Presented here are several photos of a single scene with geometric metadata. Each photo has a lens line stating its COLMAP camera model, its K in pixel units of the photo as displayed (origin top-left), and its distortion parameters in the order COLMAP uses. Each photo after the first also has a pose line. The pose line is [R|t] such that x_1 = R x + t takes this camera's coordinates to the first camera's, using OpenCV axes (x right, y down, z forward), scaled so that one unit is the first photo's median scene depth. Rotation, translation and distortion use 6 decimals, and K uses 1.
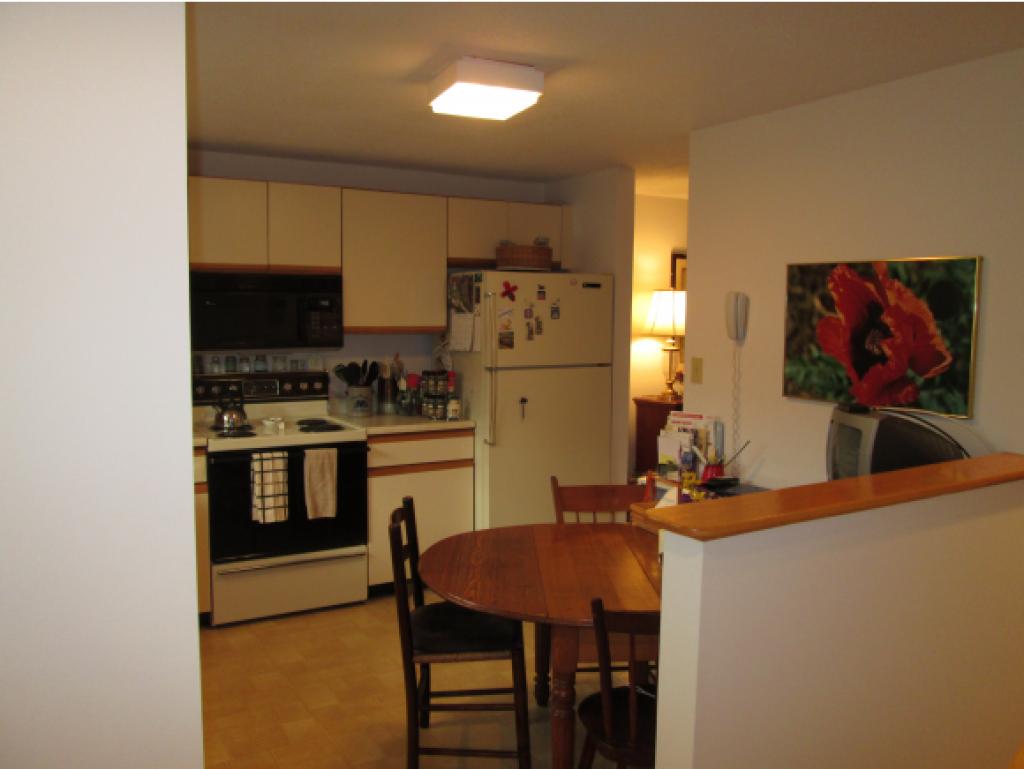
lens RADIAL K [[846.3, 0, 510.4], [0, 846.3, 382.3], [0, 0, 1]] dist [-0.047573, 0.015819]
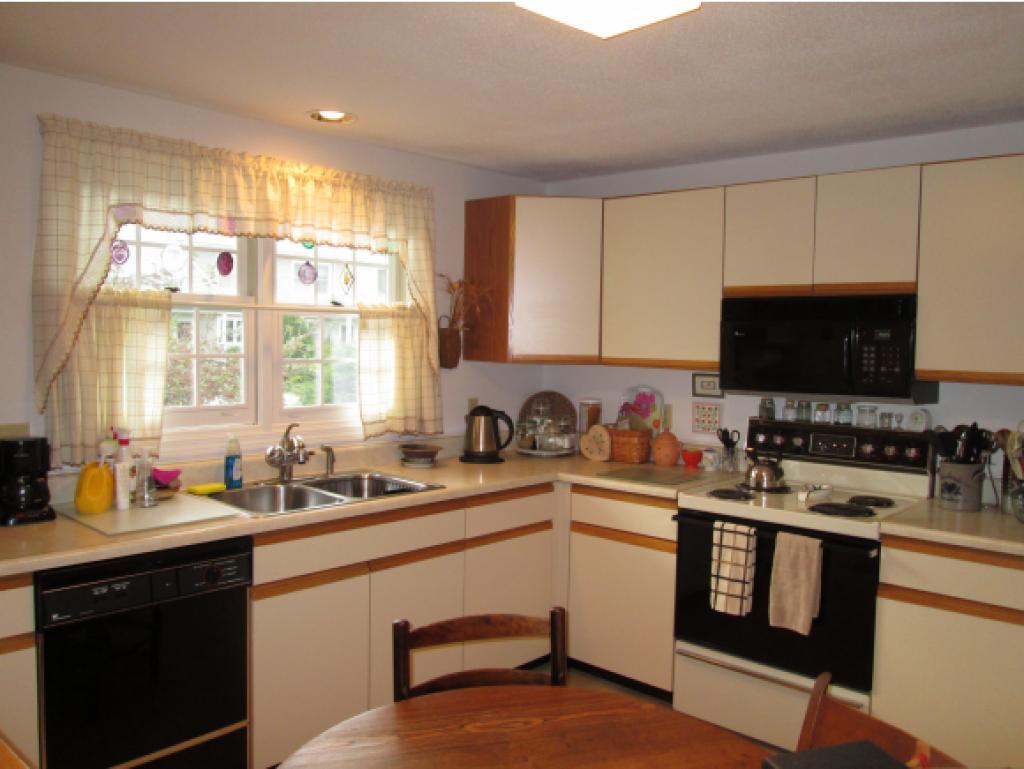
lens RADIAL K [[846.3, 0, 521.1], [0, 846.3, 382.7], [0, 0, 1]] dist [-0.047573, 0.015819]
pose [[0.324536, 0.051830, -0.944452, 0.353128], [-0.098523, 0.994919, 0.020744, -0.040087], [0.940728, 0.086318, 0.327993, 0.509732]]
